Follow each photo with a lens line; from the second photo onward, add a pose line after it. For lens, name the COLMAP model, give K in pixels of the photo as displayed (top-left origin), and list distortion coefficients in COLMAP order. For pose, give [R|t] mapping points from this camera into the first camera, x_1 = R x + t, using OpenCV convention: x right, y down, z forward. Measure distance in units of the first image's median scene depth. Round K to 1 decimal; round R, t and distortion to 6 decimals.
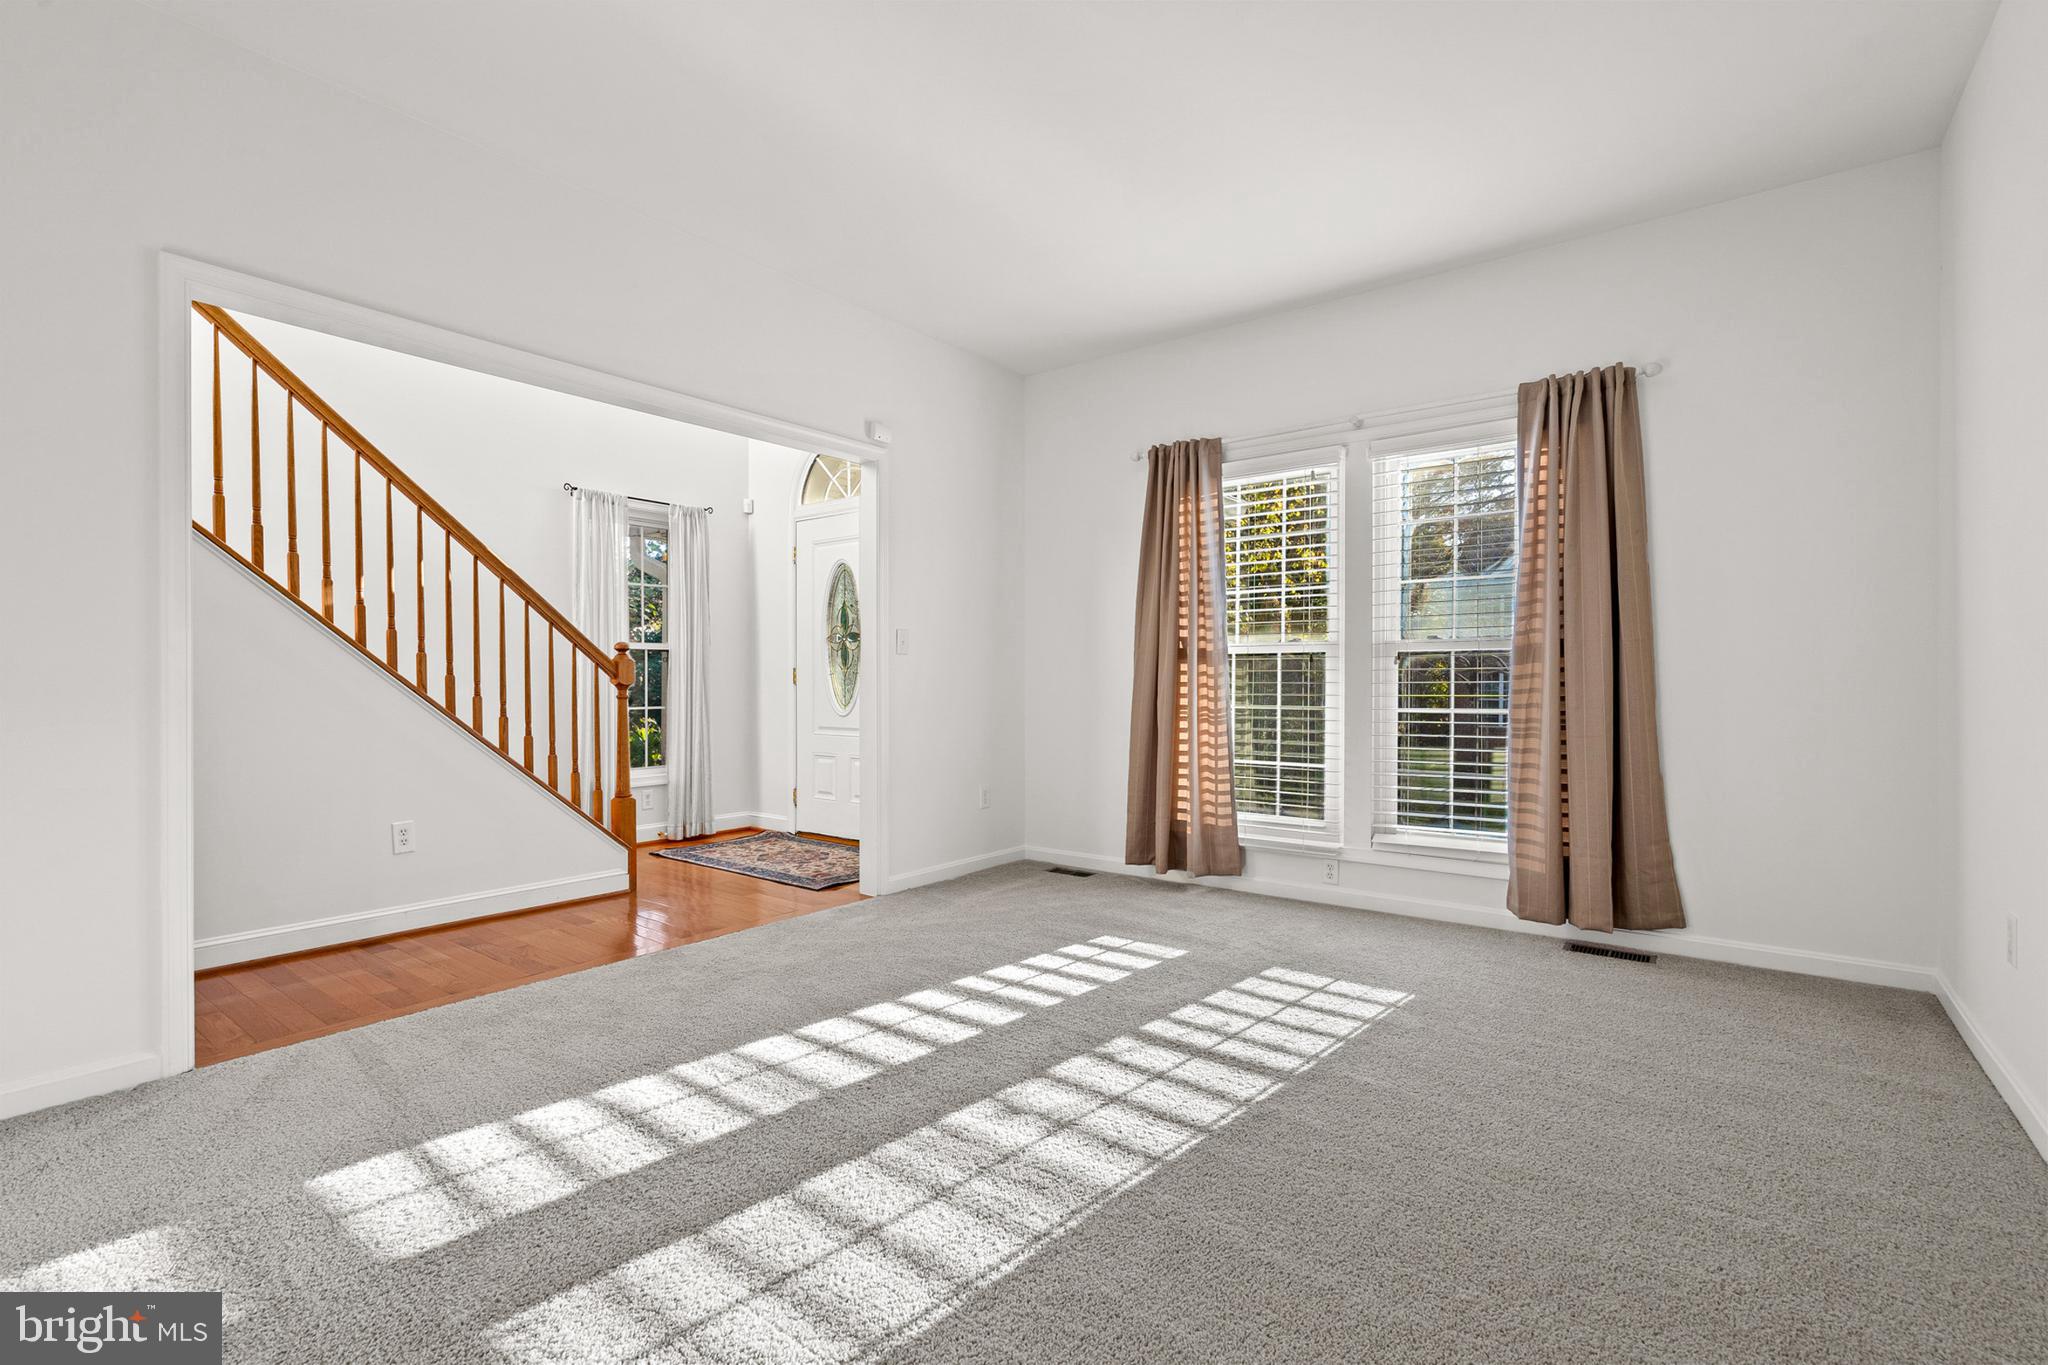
lens RADIAL K [[919.3, 0, 1025.5], [0, 919.3, 677.3], [0, 0, 1]] dist [-0.003767, -0.000455]
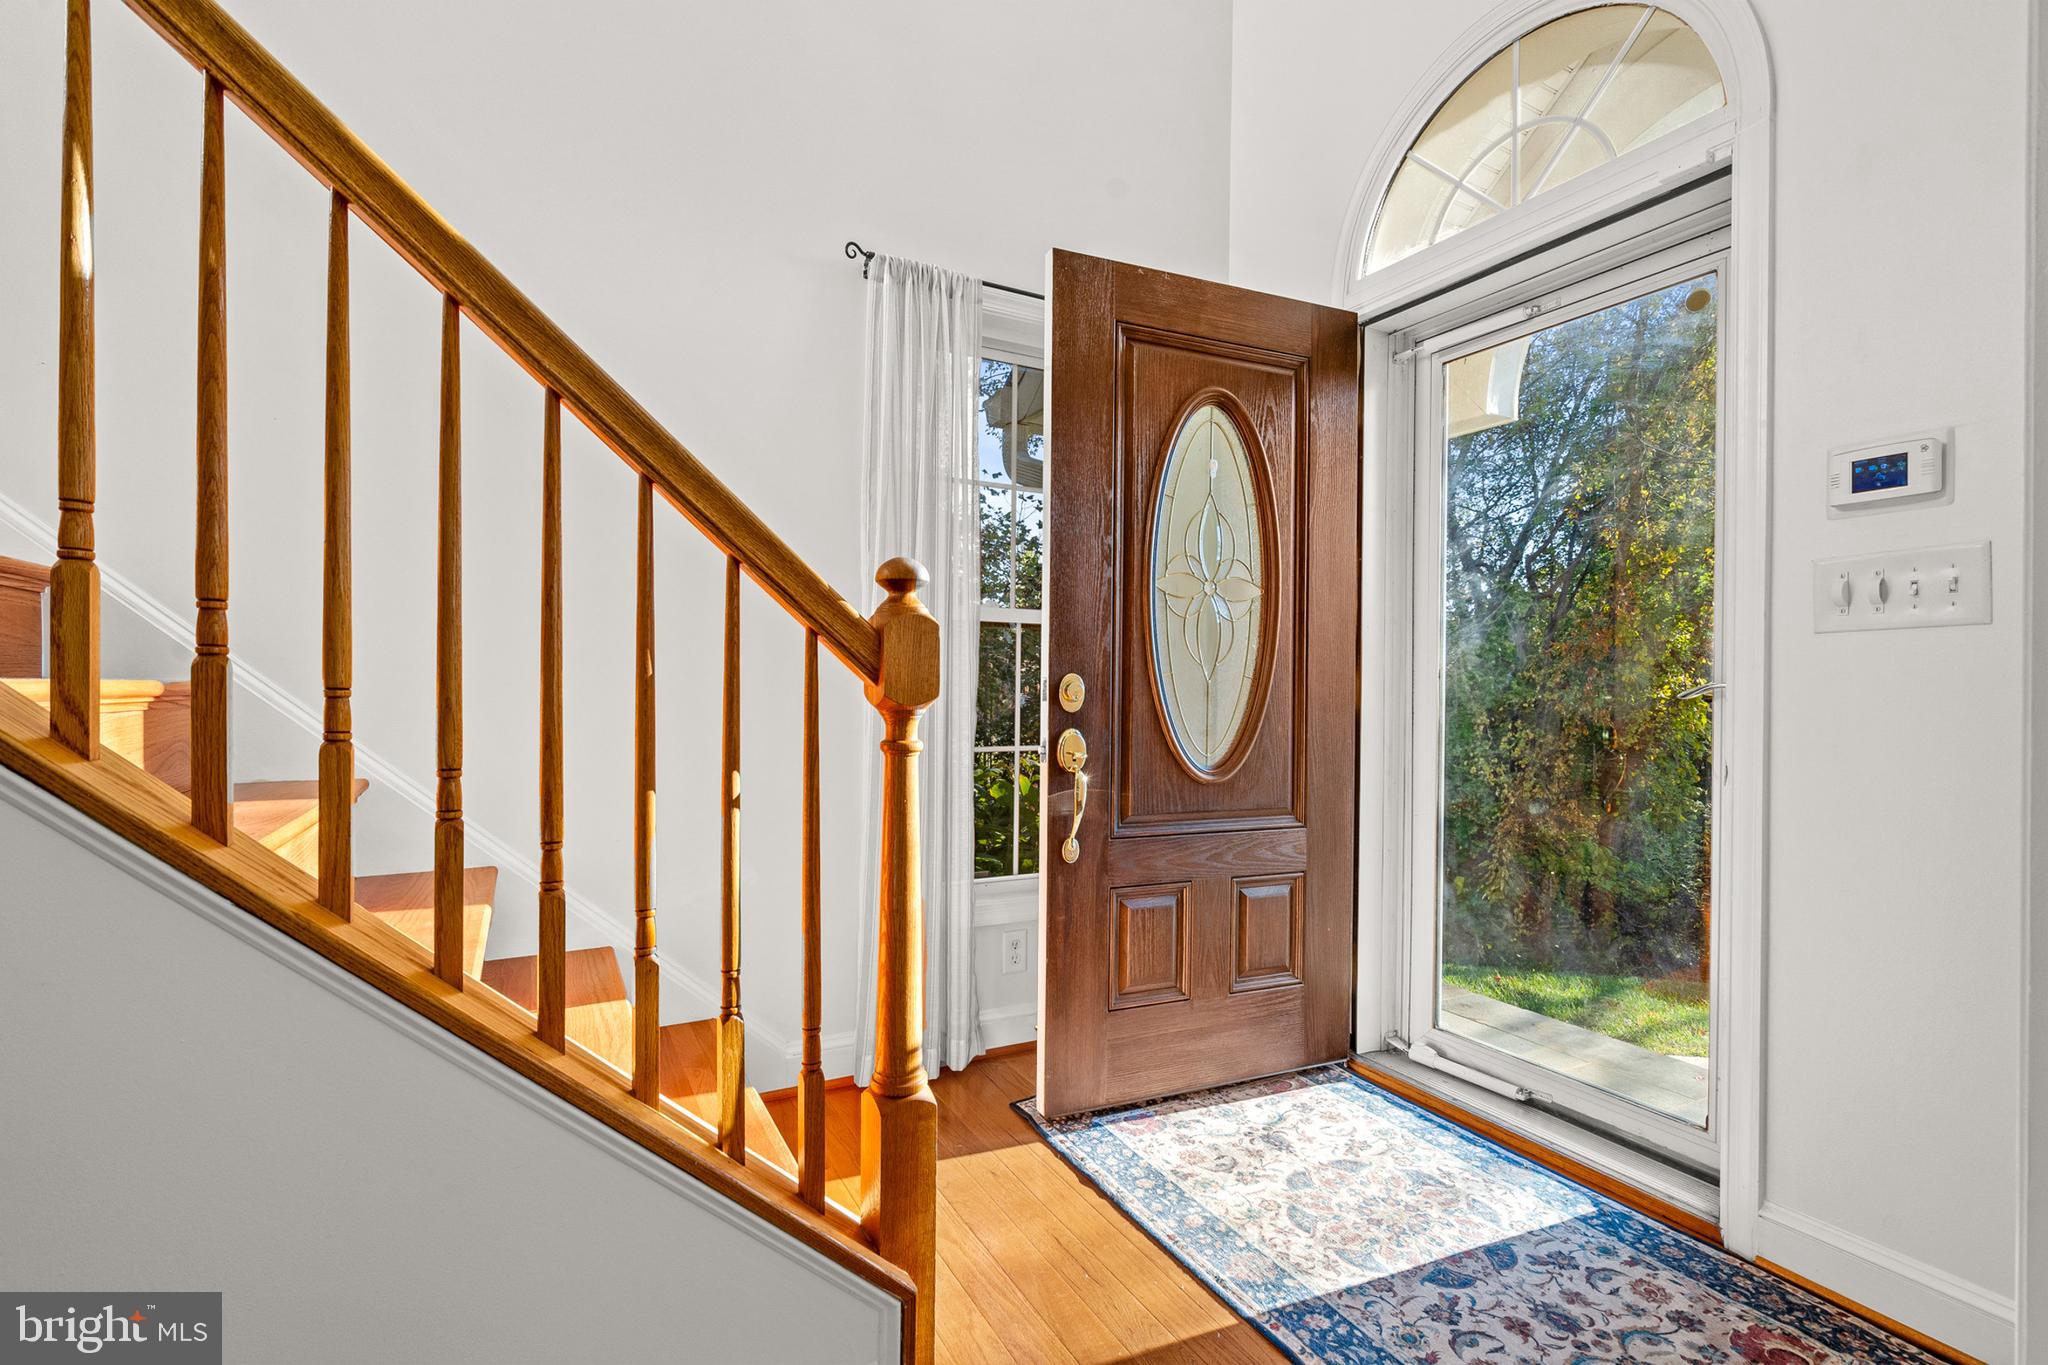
lens RADIAL K [[919.3, 0, 1024.7], [0, 919.3, 685.9], [0, 0, 1]] dist [-0.003767, -0.000455]
pose [[0.910382, 0.016270, -0.413448, -0.281291], [-0.017911, 0.999840, -0.000092, 0.001954], [0.413380, 0.007489, 0.910528, 0.751070]]
